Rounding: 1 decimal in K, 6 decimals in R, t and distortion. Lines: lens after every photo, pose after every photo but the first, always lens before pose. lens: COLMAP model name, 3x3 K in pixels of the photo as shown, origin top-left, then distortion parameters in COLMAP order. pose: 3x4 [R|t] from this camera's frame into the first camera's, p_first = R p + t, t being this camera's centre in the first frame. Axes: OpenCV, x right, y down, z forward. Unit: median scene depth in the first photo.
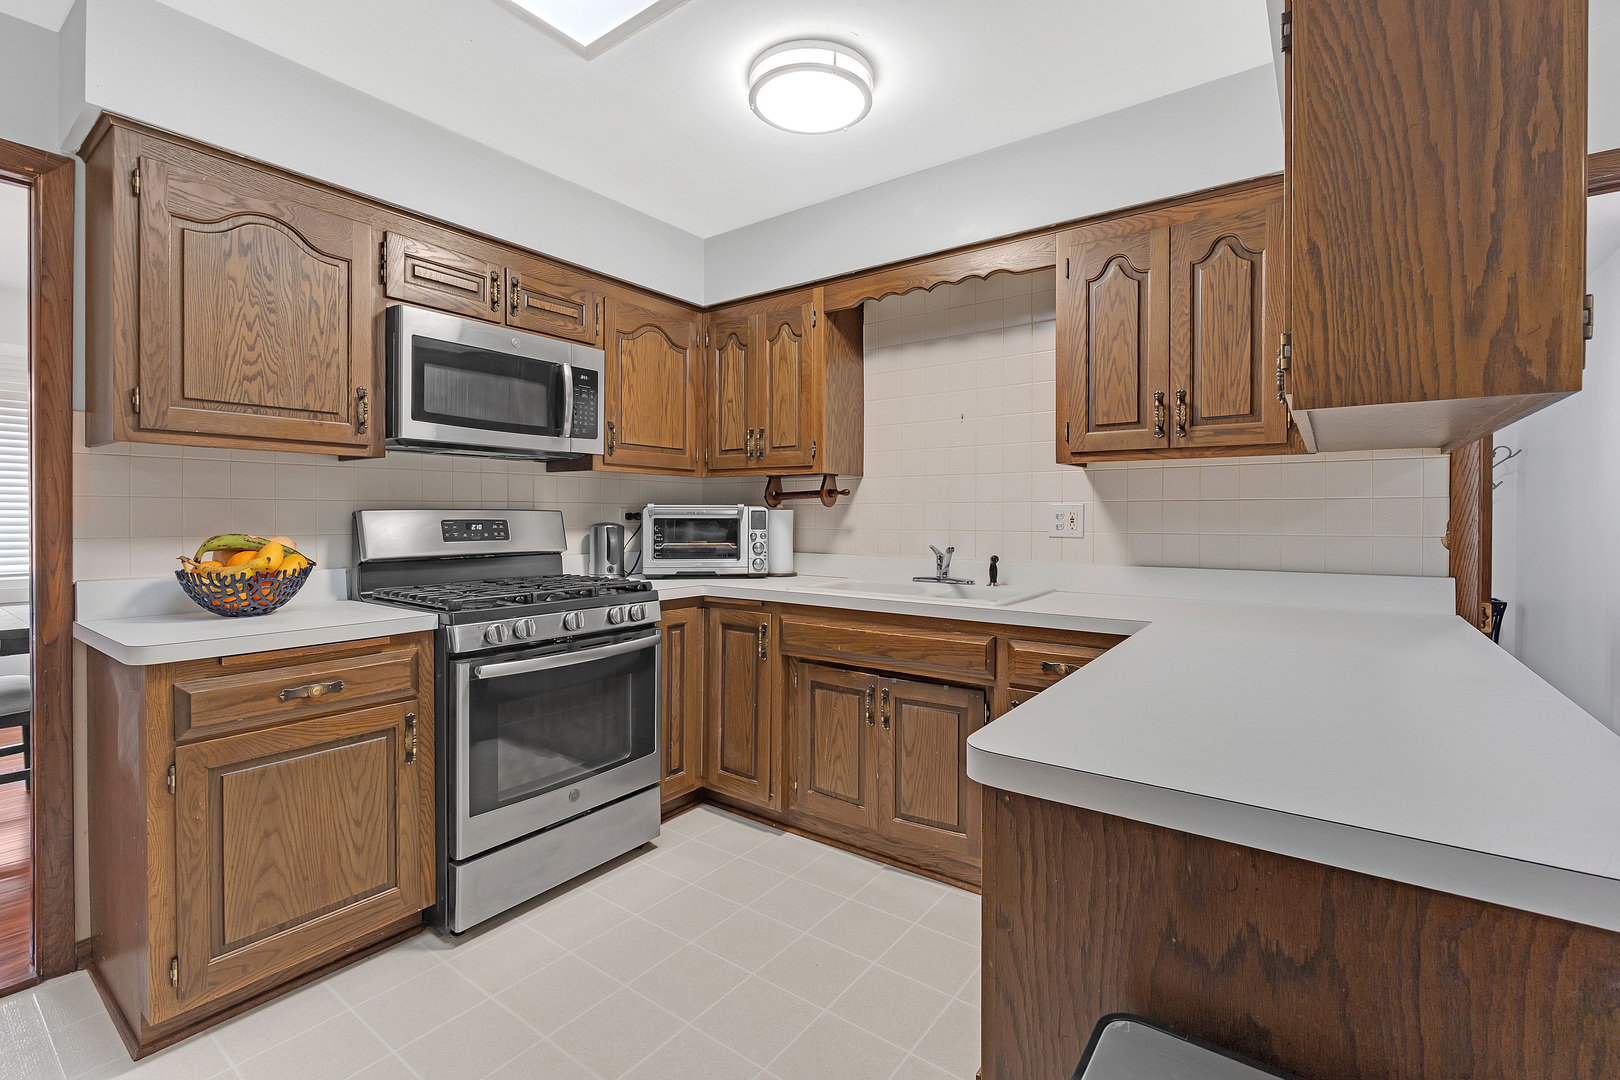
lens RADIAL K [[726.5, 0, 773.4], [0, 726.5, 516.2], [0, 0, 1]] dist [-0.014607, 0.000144]
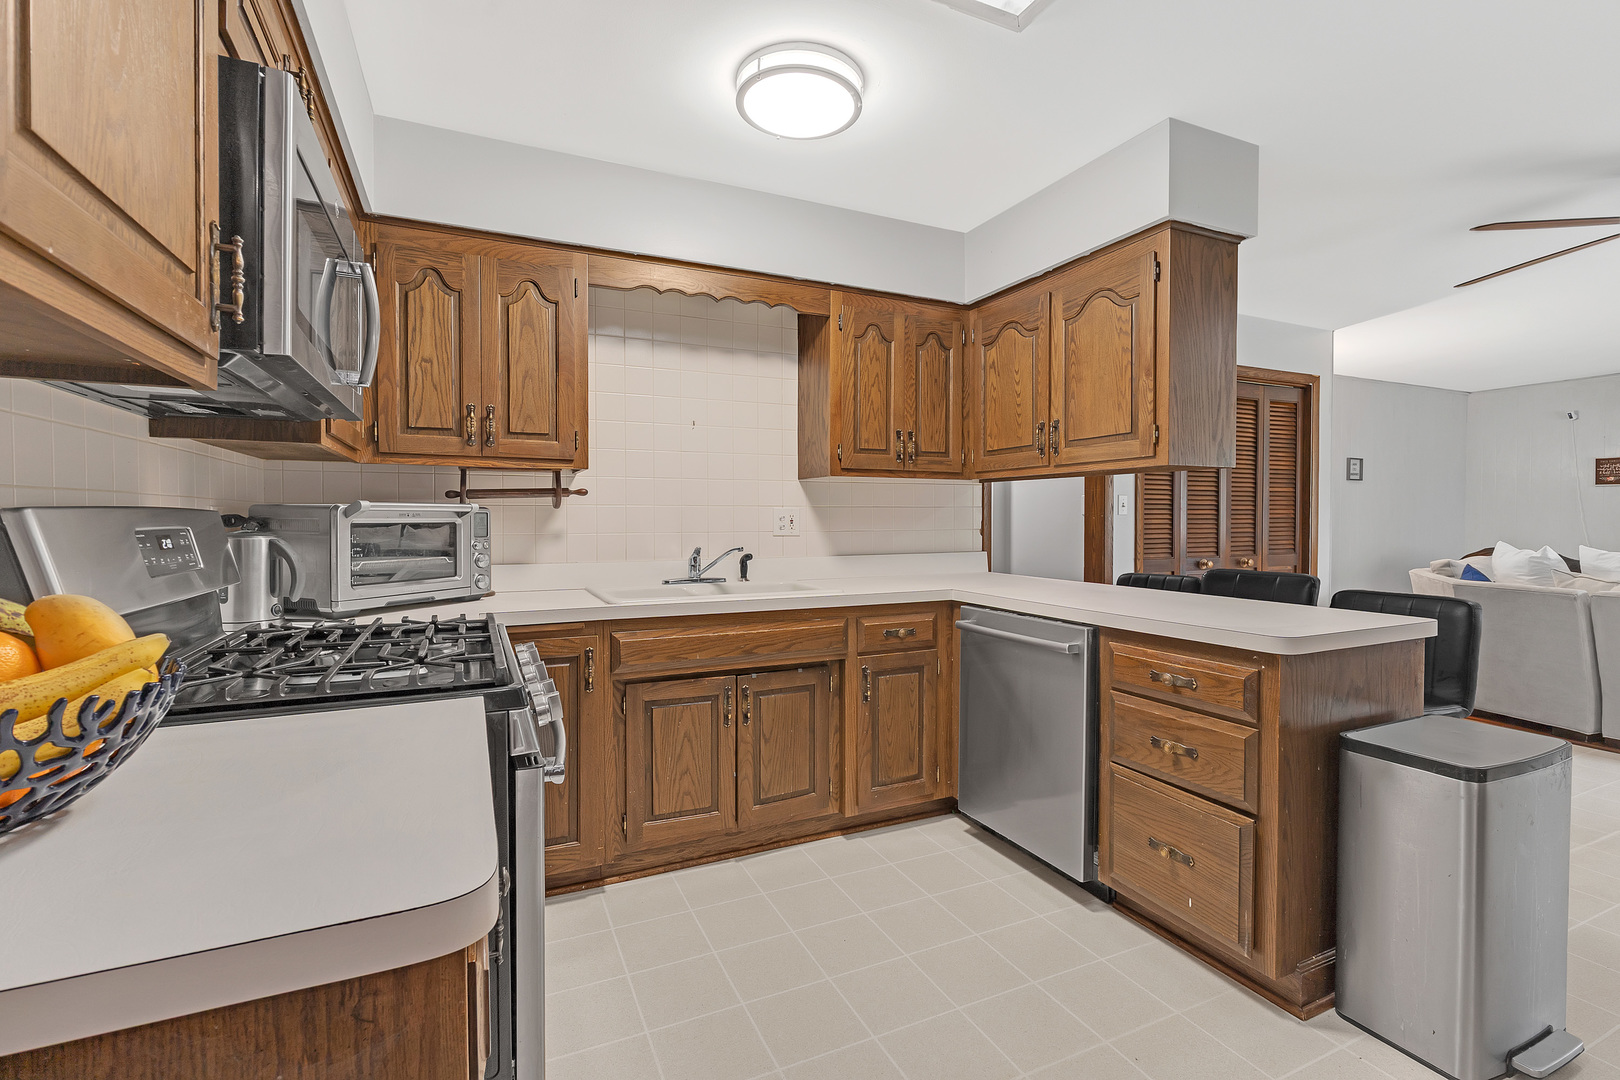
lens RADIAL K [[726.5, 0, 806.8], [0, 726.5, 531.2], [0, 0, 1]] dist [-0.014607, 0.000144]
pose [[0.457731, -0.018295, 0.888902, -0.676578], [0.002123, 0.999808, 0.019484, -0.002314], [-0.889088, -0.007031, 0.457682, 0.425206]]
